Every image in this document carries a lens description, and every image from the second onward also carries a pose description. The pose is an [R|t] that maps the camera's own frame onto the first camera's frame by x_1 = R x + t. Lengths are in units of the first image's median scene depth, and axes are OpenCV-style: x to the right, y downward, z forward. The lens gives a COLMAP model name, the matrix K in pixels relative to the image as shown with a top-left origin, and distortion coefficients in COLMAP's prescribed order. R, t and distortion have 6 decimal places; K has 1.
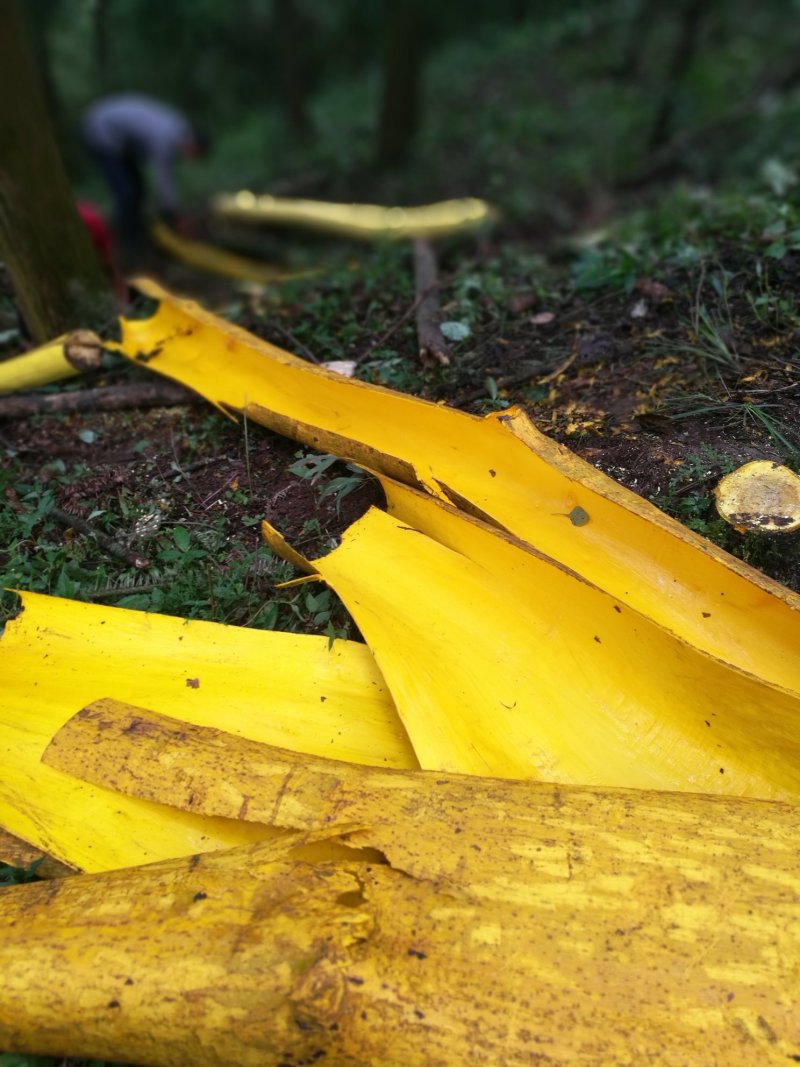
lens RADIAL K [[857.9, 0, 383.5], [0, 857.9, 537.6], [0, 0, 1]] dist [-0.013795, 0.044111]
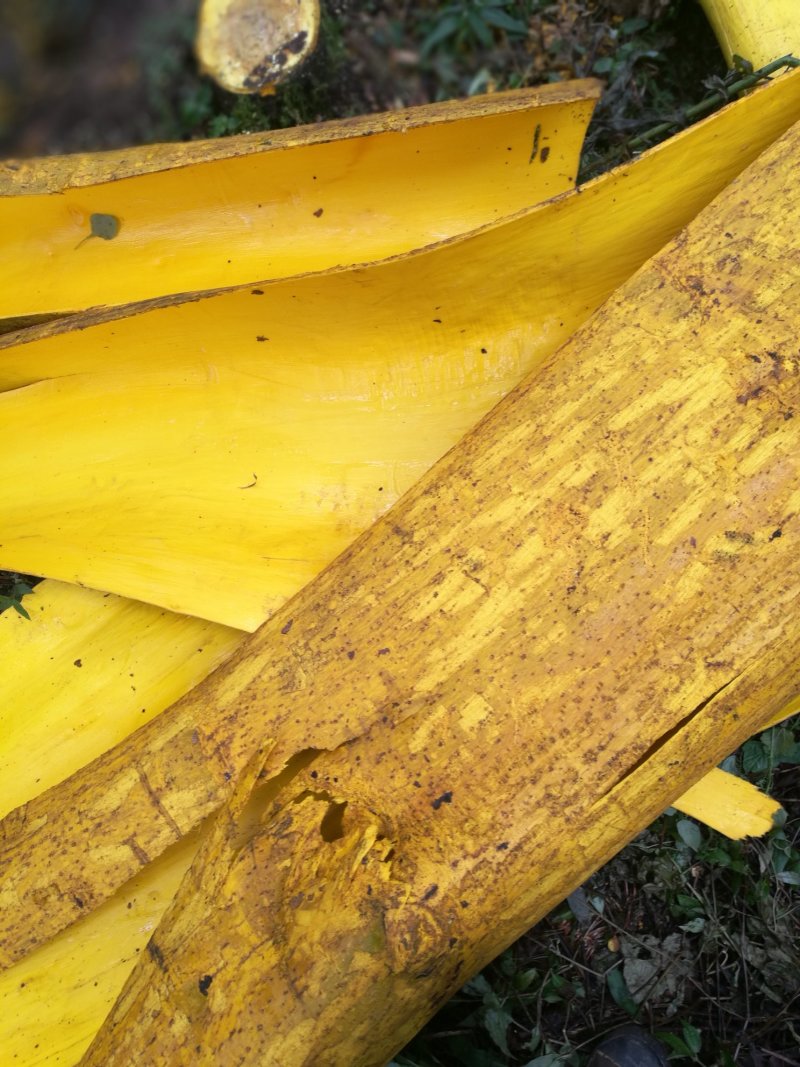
lens RADIAL K [[857.9, 0, 383.5], [0, 857.9, 537.6], [0, 0, 1]] dist [-0.013795, 0.044111]
pose [[0.602261, -0.772947, 0.199587, 0.032360], [0.638603, 0.616505, 0.460552, -0.068227], [-0.479028, -0.149915, 0.864903, 0.329401]]
